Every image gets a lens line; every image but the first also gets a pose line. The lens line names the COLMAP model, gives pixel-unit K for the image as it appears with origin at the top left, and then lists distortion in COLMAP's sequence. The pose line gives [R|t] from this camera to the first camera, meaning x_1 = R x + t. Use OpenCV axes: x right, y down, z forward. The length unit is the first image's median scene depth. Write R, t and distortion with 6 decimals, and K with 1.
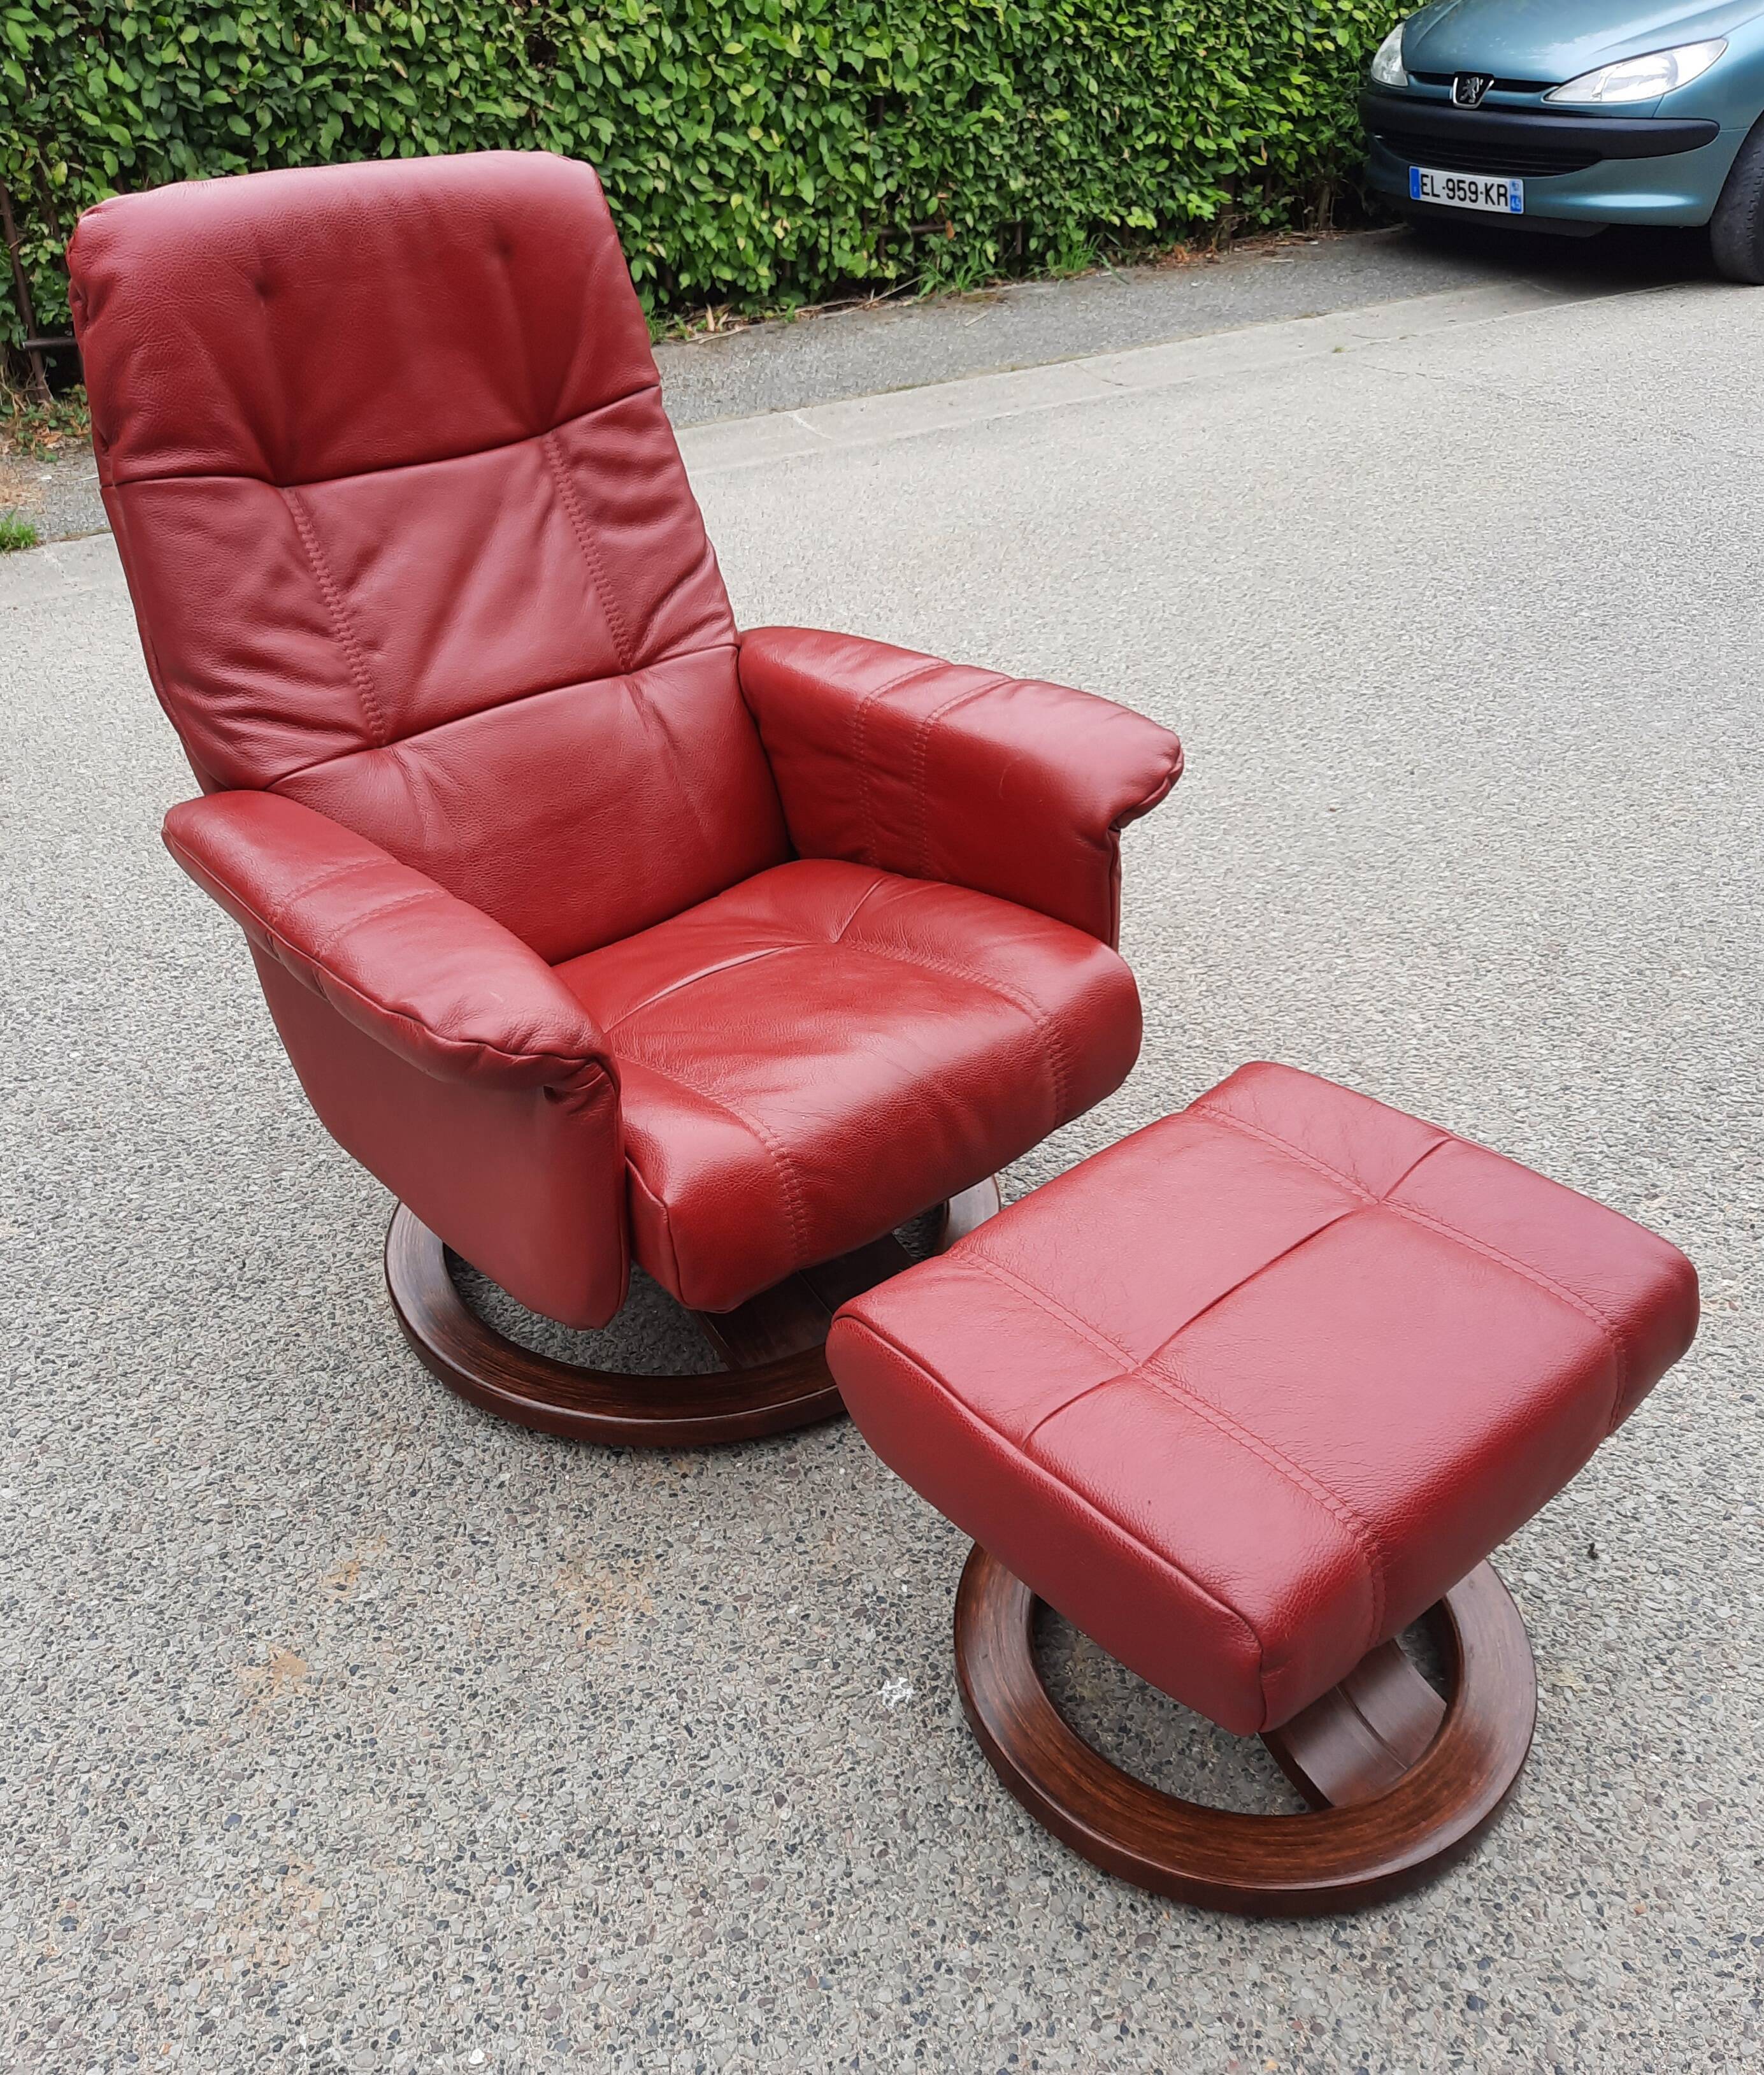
lens RADIAL K [[1801.7, 0, 817.7], [0, 1801.7, 1163.0], [0, 0, 1]] dist [0.064557, -0.100895]
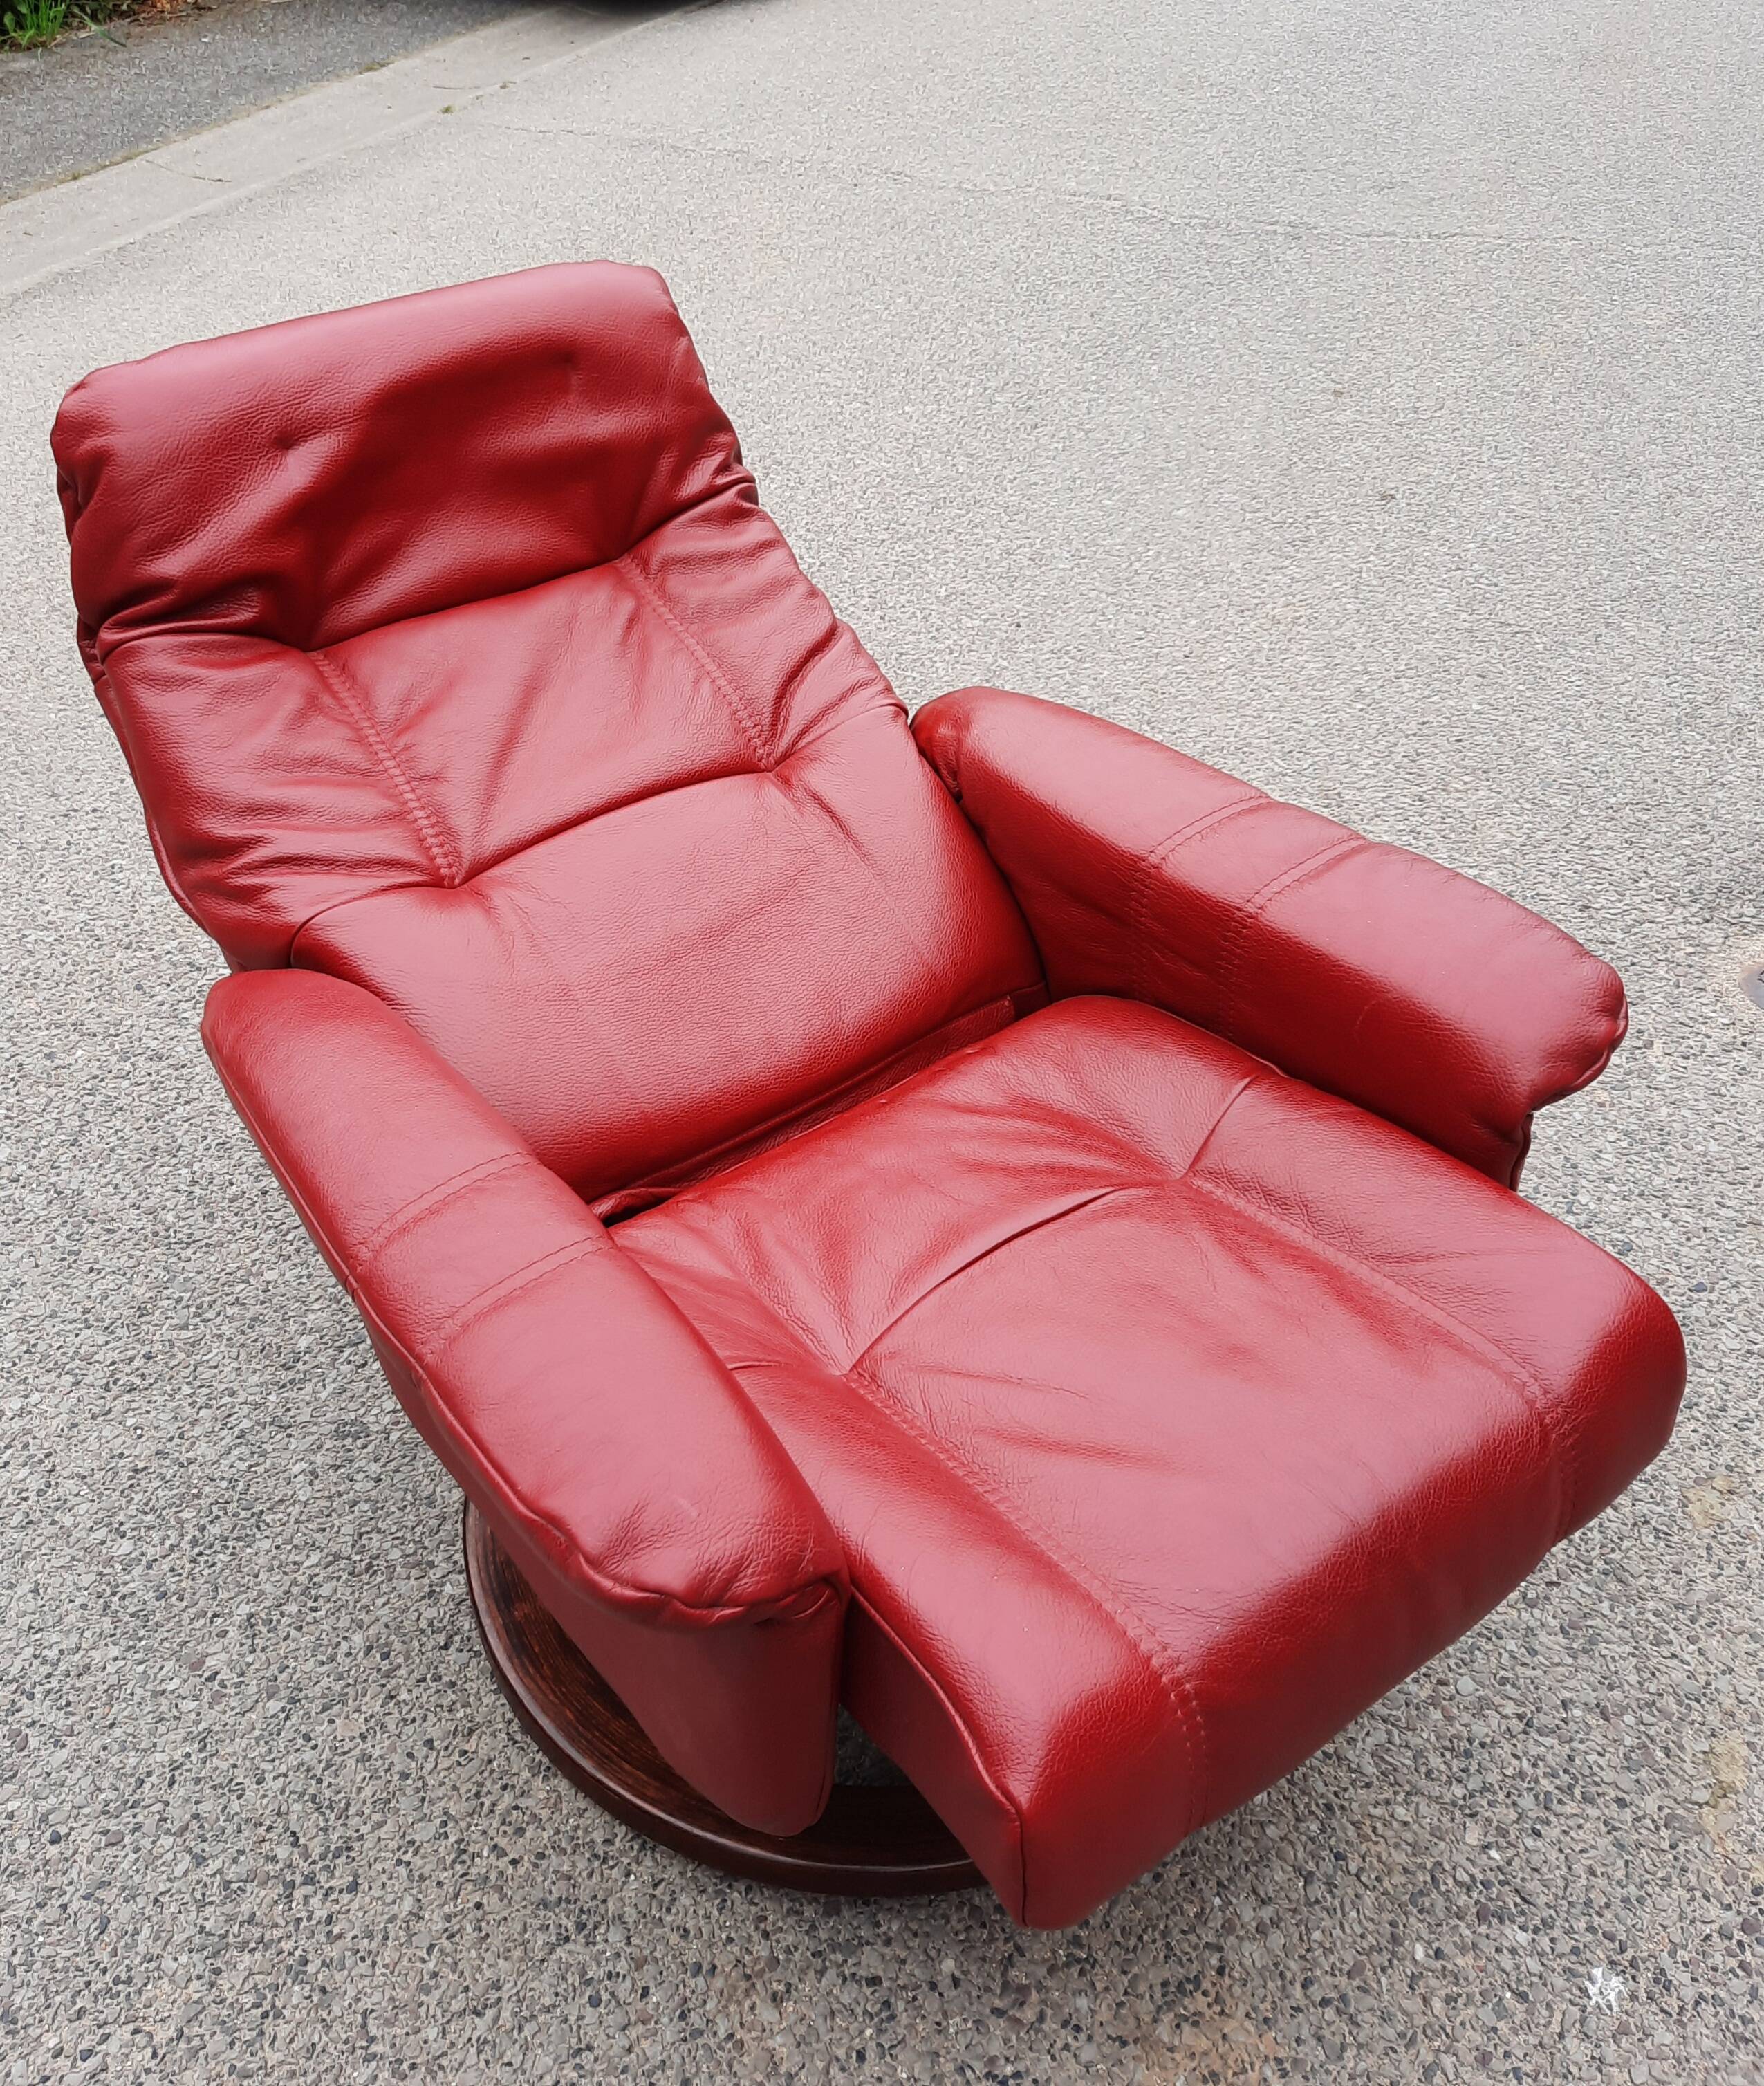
lens RADIAL K [[1811.1, 0, 817.4], [0, 1811.1, 1169.2], [0, 0, 1]] dist [0.064557, -0.100895]
pose [[0.834465, -0.358752, 0.418288, -0.361450], [0.303814, 0.932786, 0.193926, -0.252178], [-0.459744, -0.034742, 0.887372, 0.334372]]
